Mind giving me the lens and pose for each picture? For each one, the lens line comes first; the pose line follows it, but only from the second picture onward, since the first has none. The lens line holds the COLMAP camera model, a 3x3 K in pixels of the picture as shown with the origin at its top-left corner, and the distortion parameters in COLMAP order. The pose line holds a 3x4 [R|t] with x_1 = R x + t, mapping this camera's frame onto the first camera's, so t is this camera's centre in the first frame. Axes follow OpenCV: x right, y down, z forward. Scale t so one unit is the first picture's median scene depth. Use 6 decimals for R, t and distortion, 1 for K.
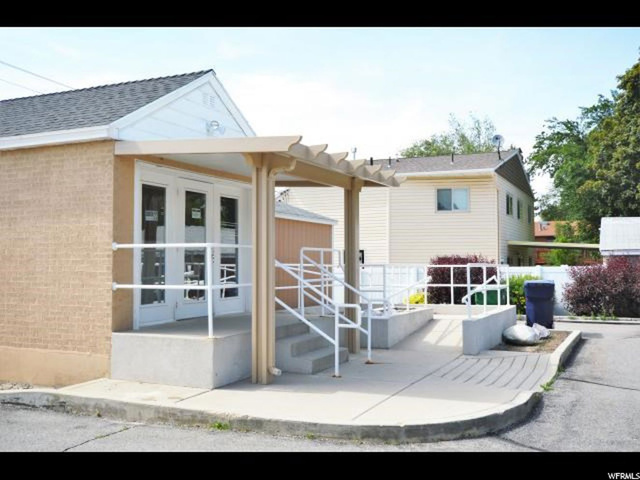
lens RADIAL K [[660.3, 0, 320.0], [0, 660.3, 240.0], [0, 0, 1]] dist [-0.005514, 0.012942]
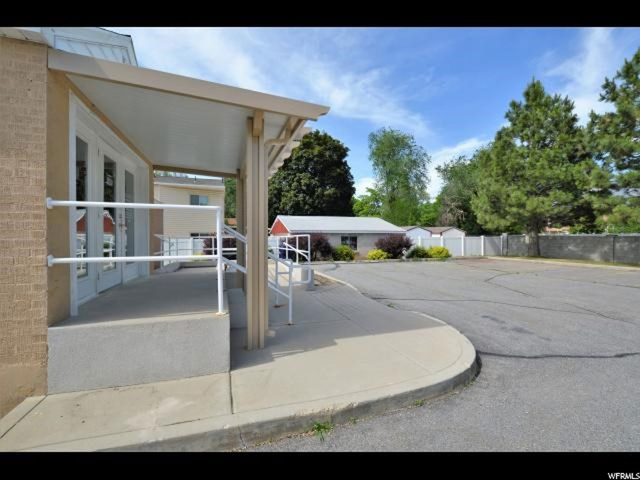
lens RADIAL K [[292.2, 0, 320.0], [0, 292.2, 240.0], [0, 0, 1]] dist [-0.002517, -0.000547]
pose [[0.738263, -0.004805, 0.674496, -0.294332], [-0.023785, 0.999167, 0.033152, 0.029992], [-0.674094, -0.040518, 0.737534, 0.557330]]
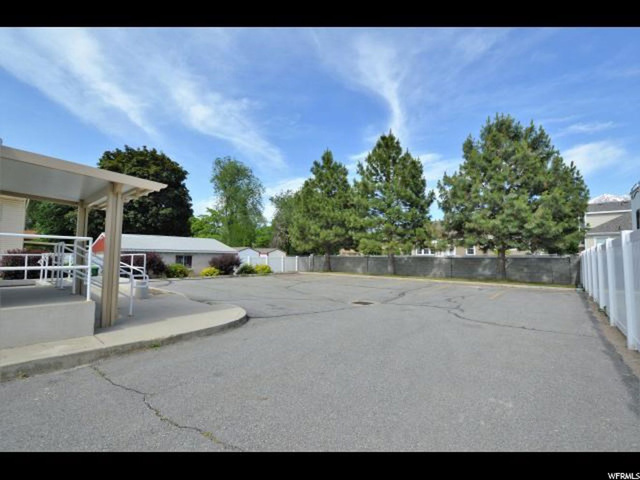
lens RADIAL K [[283.7, 0, 320.0], [0, 283.7, 240.0], [0, 0, 1]] dist [0.000011, -0.000251]
pose [[0.290129, 0.062439, 0.954949, -0.561079], [-0.041006, 0.997764, -0.052781, 0.020947], [-0.956109, -0.023845, 0.292040, 0.285014]]
